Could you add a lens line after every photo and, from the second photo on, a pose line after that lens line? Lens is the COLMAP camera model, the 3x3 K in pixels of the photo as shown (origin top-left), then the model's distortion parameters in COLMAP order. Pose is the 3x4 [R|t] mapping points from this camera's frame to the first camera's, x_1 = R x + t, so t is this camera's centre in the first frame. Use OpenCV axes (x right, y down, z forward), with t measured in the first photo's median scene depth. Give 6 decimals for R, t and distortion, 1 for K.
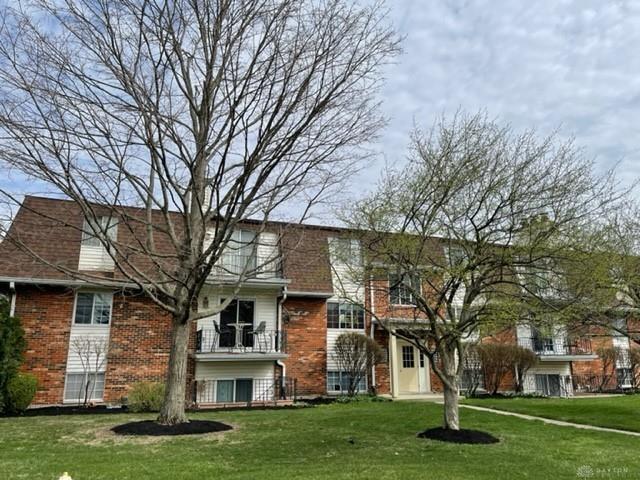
lens RADIAL K [[505.3, 0, 320.0], [0, 505.3, 240.0], [0, 0, 1]] dist [-0.006656, -0.008886]
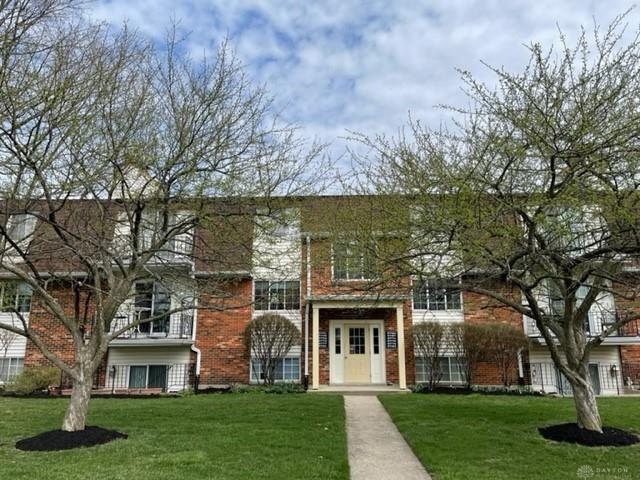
lens RADIAL K [[505.3, 0, 320.0], [0, 505.3, 240.0], [0, 0, 1]] dist [-0.006656, -0.008886]
pose [[0.910010, -0.087985, -0.405142, 0.507407], [0.099275, 0.995036, 0.006894, 0.058450], [0.402525, -0.046494, 0.914228, 0.241777]]
